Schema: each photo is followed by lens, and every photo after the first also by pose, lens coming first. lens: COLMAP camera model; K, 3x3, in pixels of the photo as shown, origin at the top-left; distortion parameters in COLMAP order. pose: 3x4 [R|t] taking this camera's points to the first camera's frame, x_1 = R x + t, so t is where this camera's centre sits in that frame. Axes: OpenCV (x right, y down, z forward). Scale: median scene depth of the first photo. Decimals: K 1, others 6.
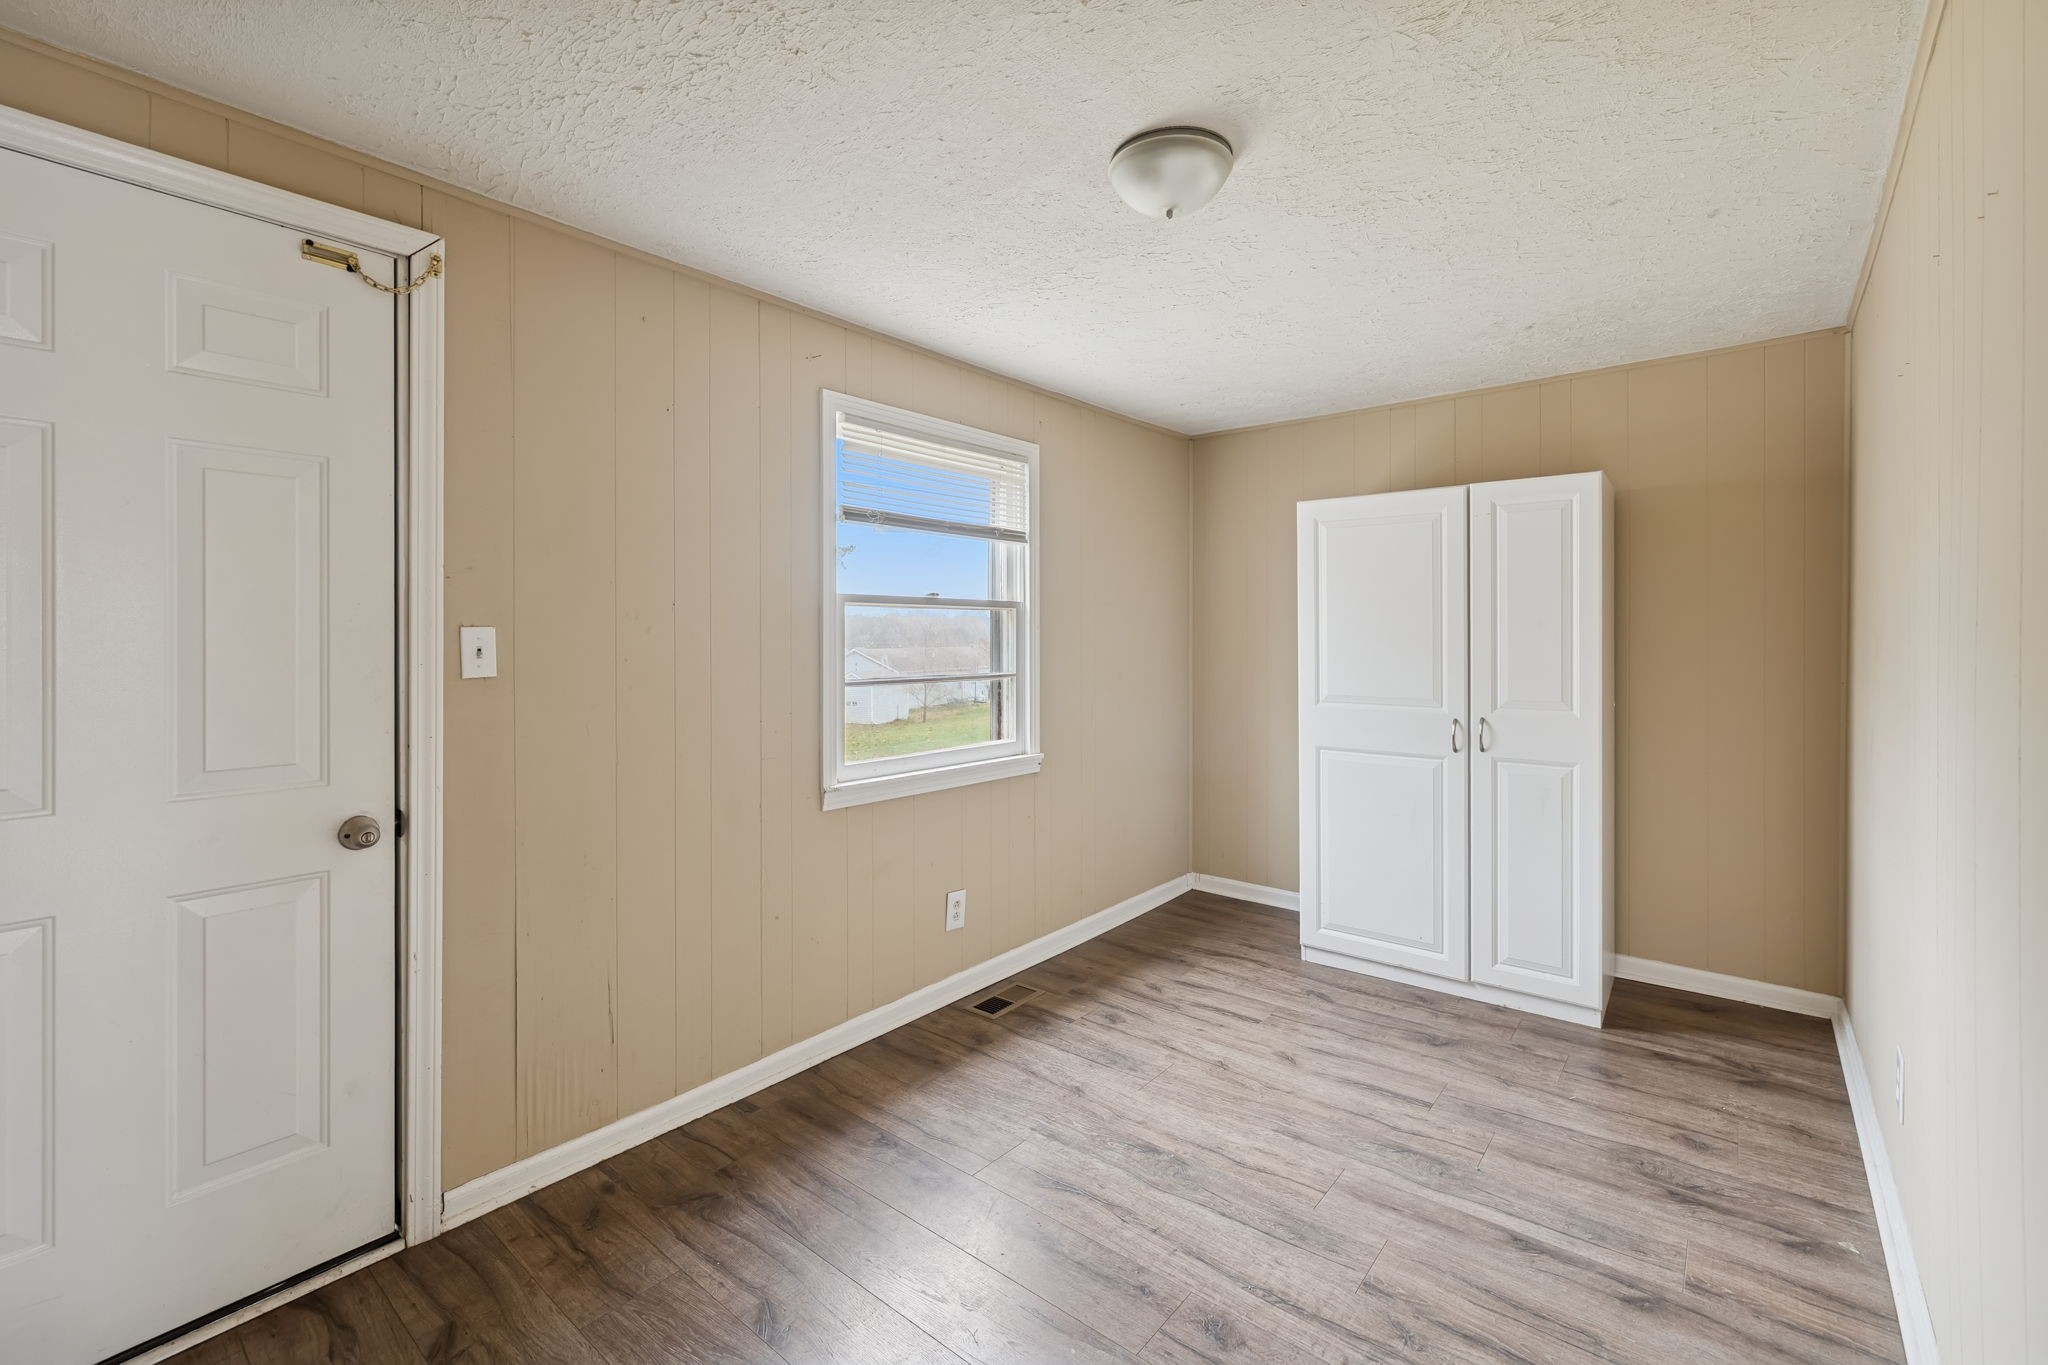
lens RADIAL K [[862.7, 0, 1023.0], [0, 862.7, 645.8], [0, 0, 1]] dist [-0.001560, 0.000155]
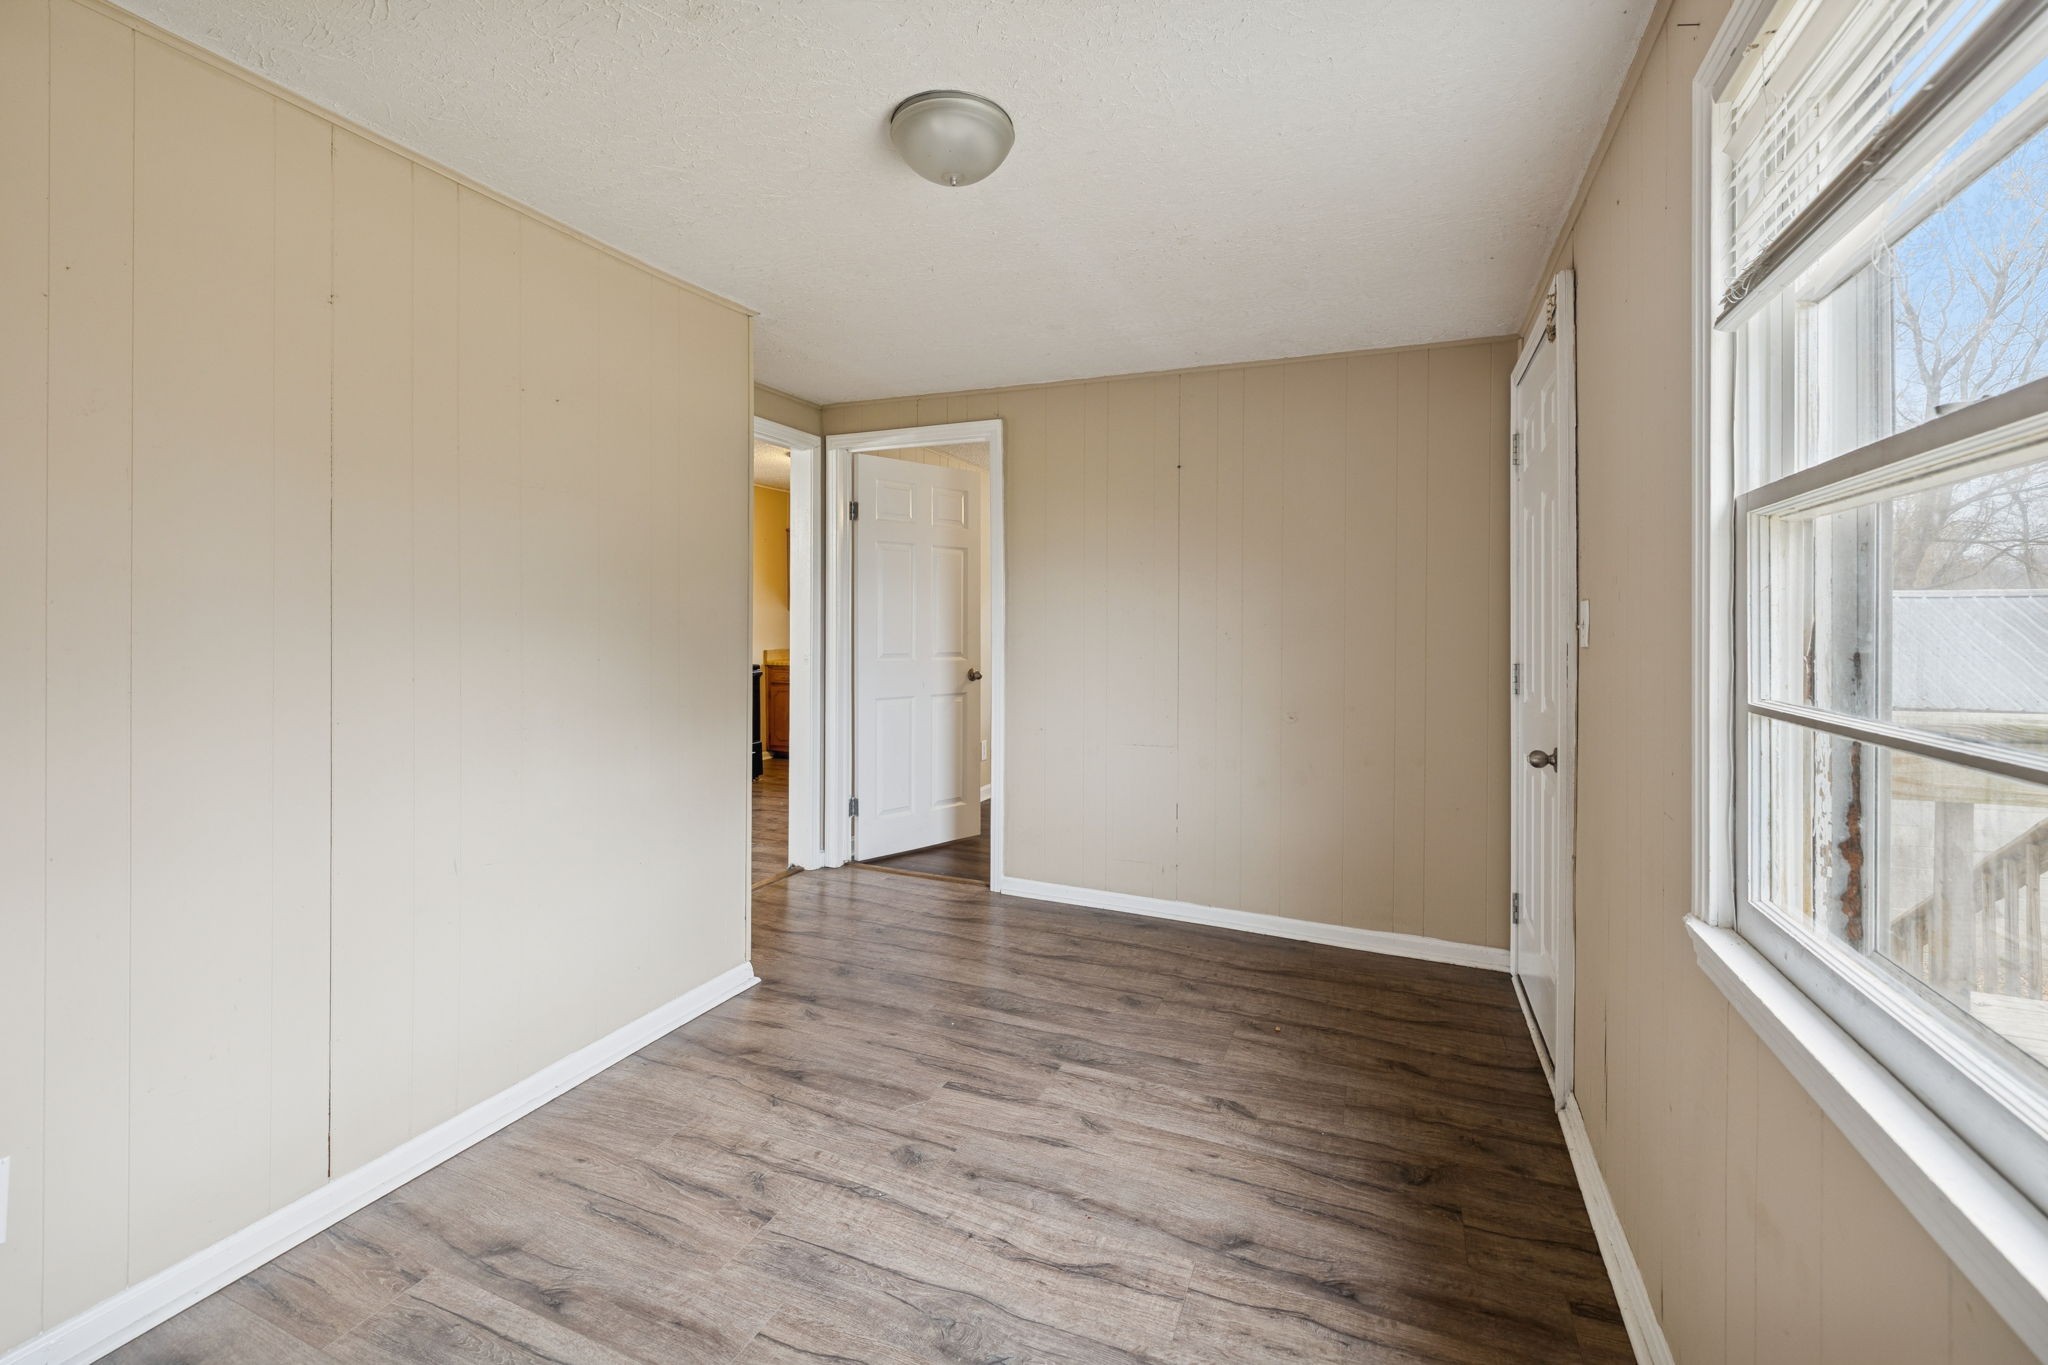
lens RADIAL K [[862.7, 0, 1023.0], [0, 862.7, 645.8], [0, 0, 1]] dist [-0.001560, 0.000155]
pose [[-0.956167, 0.005862, -0.292762, 0.391313], [-0.003497, 0.999500, 0.031436, 0.004952], [0.292800, 0.031082, -0.955669, 2.008469]]
